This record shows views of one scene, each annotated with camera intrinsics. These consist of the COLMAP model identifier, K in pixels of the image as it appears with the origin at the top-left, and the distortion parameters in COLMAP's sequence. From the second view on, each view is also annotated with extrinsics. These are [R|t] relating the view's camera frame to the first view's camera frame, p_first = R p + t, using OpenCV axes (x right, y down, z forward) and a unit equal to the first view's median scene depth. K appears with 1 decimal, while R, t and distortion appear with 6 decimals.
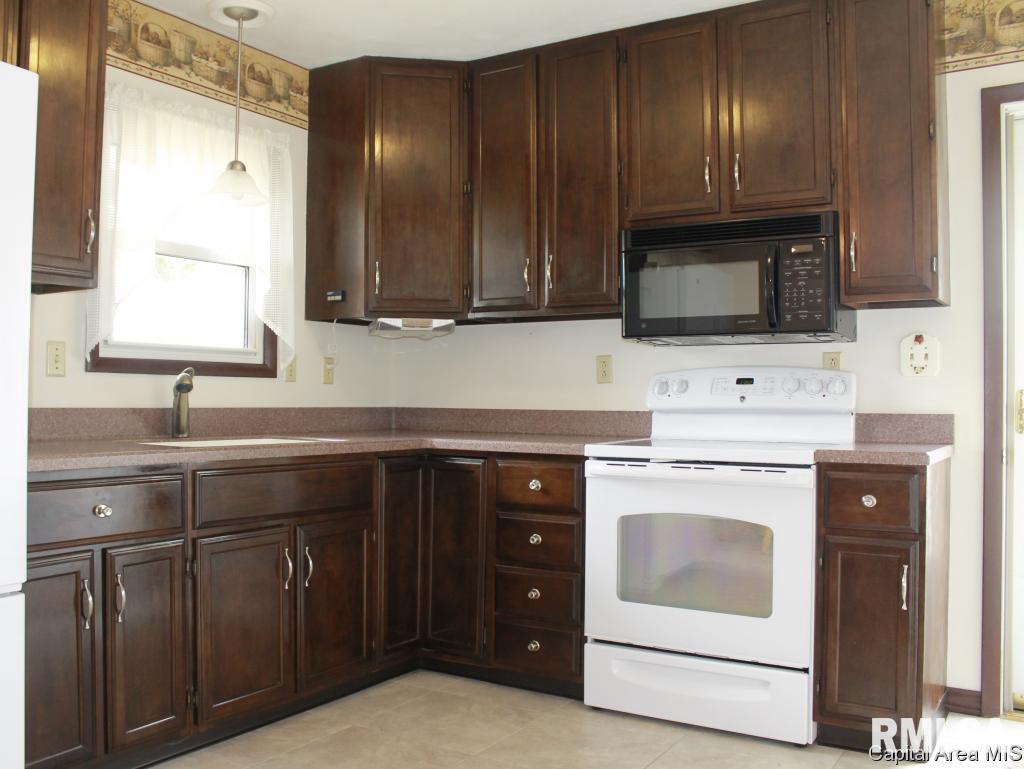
lens RADIAL K [[973.8, 0, 461.1], [0, 973.8, 384.3], [0, 0, 1]] dist [-0.179651, 0.207221]
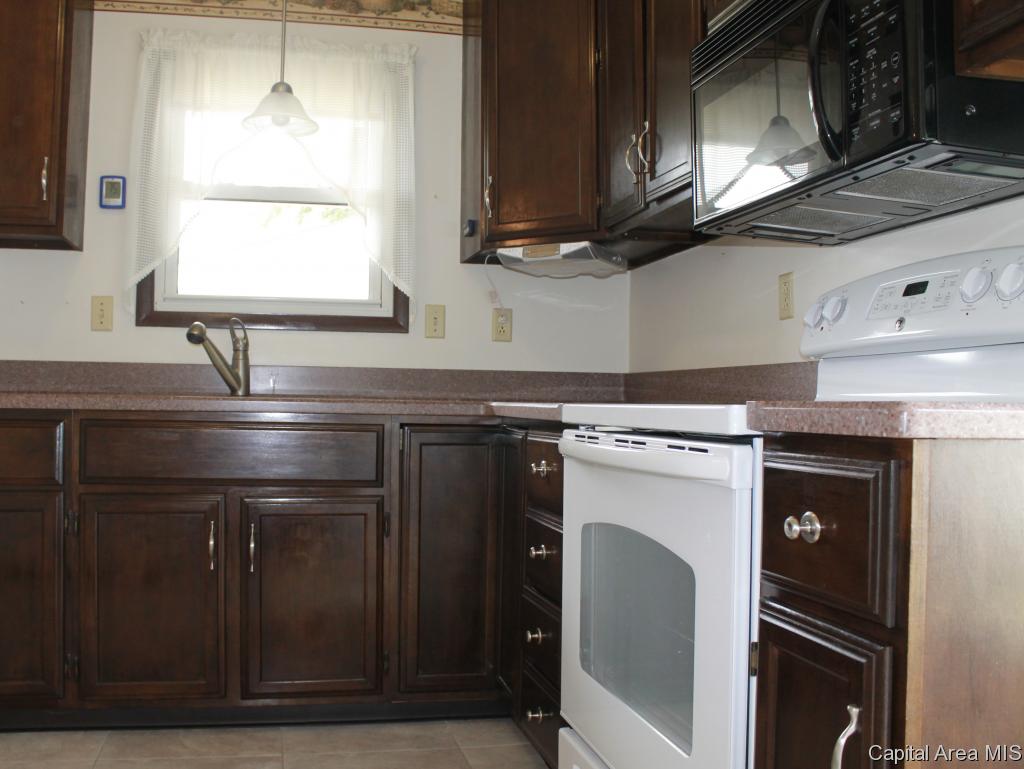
lens RADIAL K [[973.8, 0, 461.1], [0, 973.8, 384.3], [0, 0, 1]] dist [-0.179651, 0.207221]
pose [[0.702300, -0.010575, -0.711802, 0.475260], [0.002035, 0.999915, -0.012847, 0.052696], [0.711878, 0.007574, 0.702262, 0.476128]]
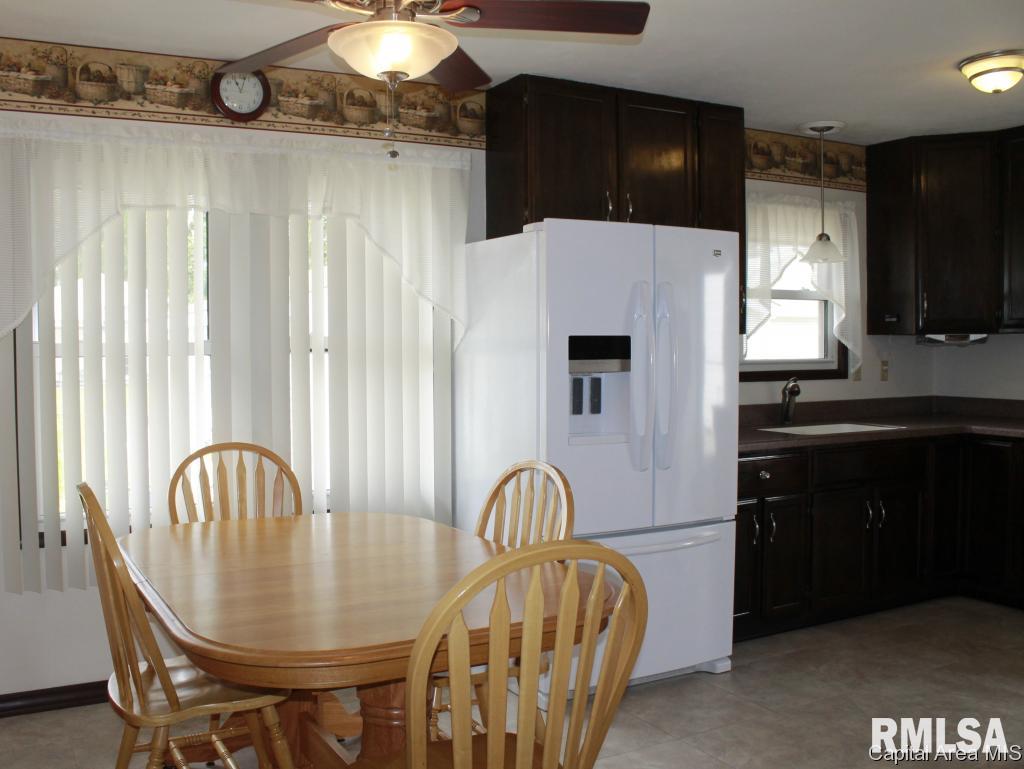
lens RADIAL K [[973.8, 0, 461.1], [0, 973.8, 384.3], [0, 0, 1]] dist [-0.179651, 0.207221]
pose [[0.876351, 0.002634, -0.481667, -0.021599], [0.022526, 0.998667, 0.046445, -0.080435], [0.481147, -0.051552, 0.875123, -0.497398]]
